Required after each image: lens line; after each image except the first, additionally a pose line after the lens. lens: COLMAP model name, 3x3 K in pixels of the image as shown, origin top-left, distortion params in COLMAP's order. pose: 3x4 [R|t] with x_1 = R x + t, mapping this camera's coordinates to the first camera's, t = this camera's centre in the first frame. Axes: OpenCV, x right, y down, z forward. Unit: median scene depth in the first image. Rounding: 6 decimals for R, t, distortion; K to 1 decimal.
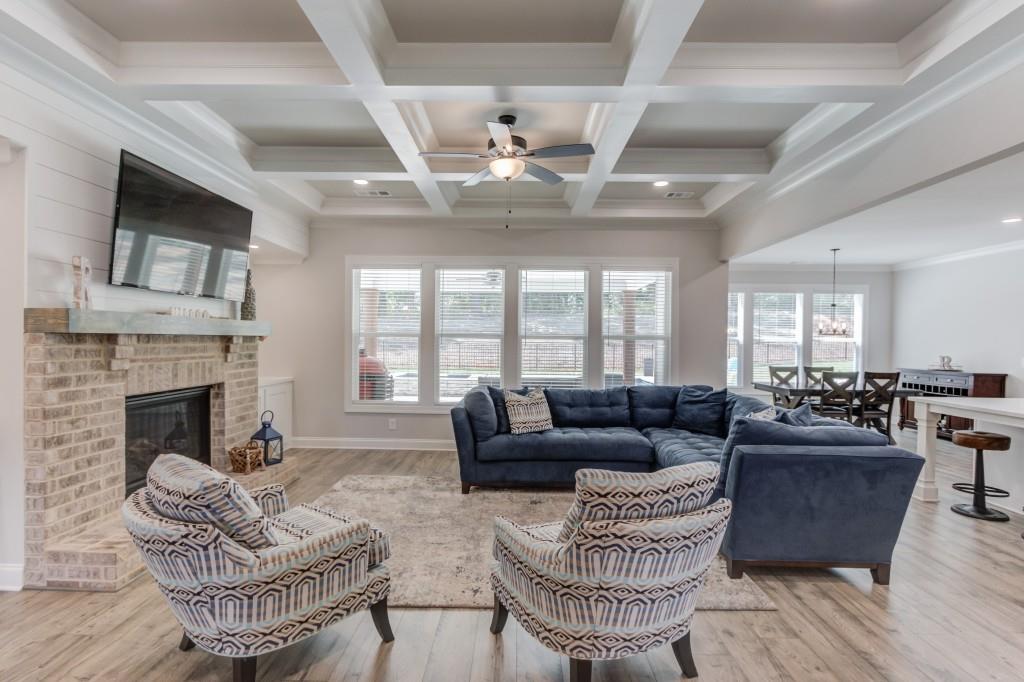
lens RADIAL K [[493.8, 0, 512.0], [0, 493.8, 341.0], [0, 0, 1]] dist [-0.002179, -0.000151]
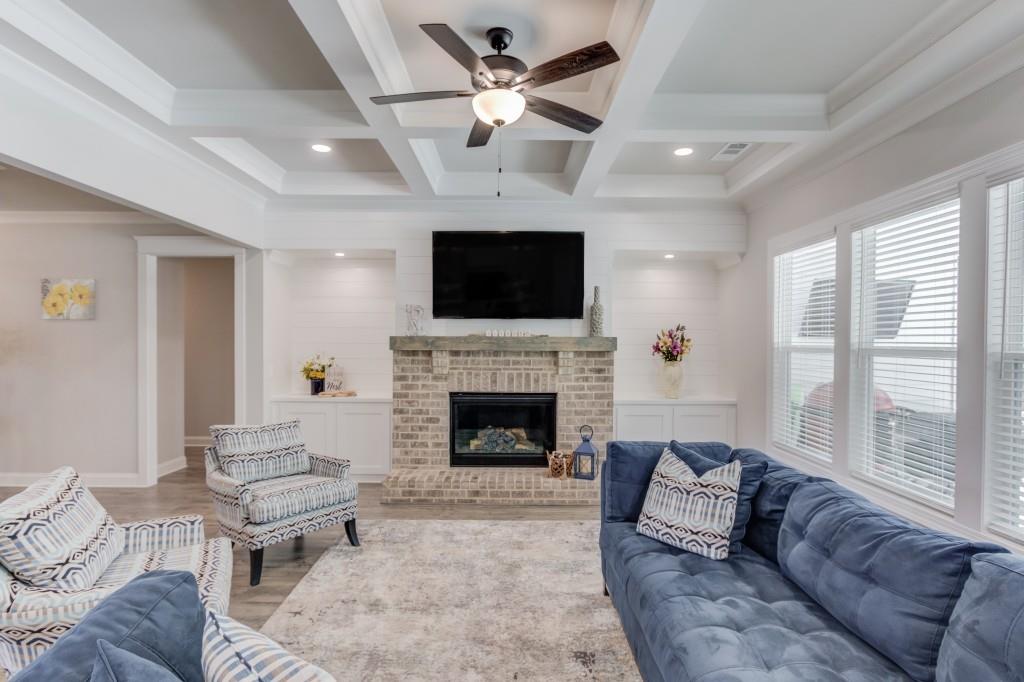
lens RADIAL K [[497.0, 0, 516.9], [0, 497.0, 339.4], [0, 0, 1]] dist [0.021104, 0.000388]
pose [[0.008028, -0.000827, -0.999967, 0.509298], [-0.006291, 0.999980, -0.000877, -0.033007], [0.999948, 0.006298, 0.008022, 0.824828]]
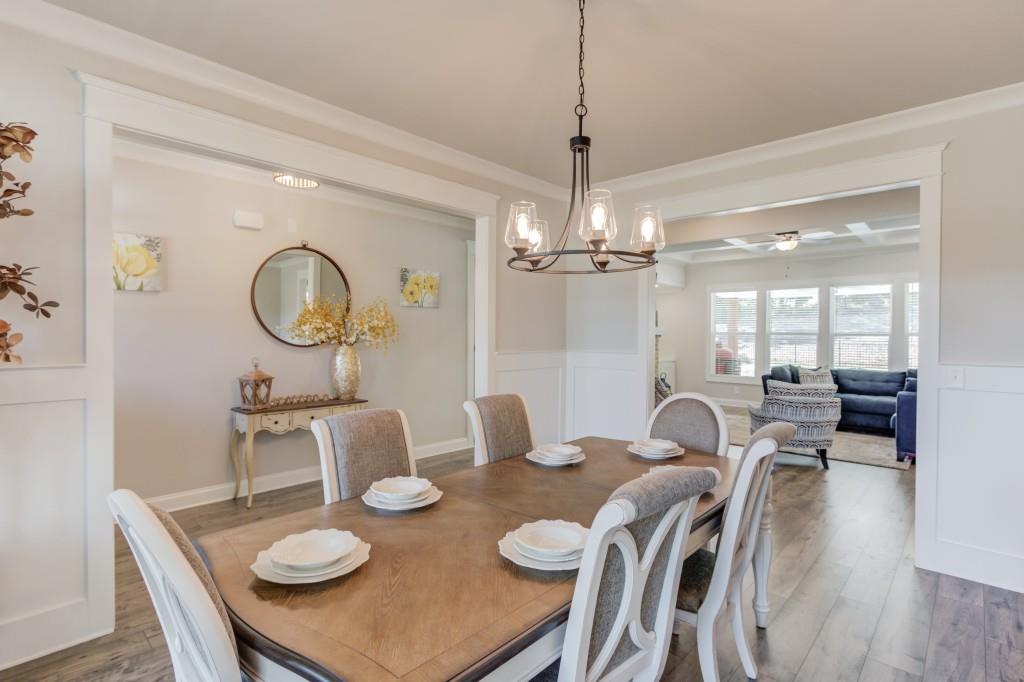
lens RADIAL K [[497.0, 0, 516.9], [0, 497.0, 339.4], [0, 0, 1]] dist [0.021104, 0.000388]
pose [[0.744597, -0.002343, -0.667510, 0.381017], [0.001955, 0.999997, -0.001329, 0.008498], [0.667511, -0.000315, 0.744600, -0.833063]]
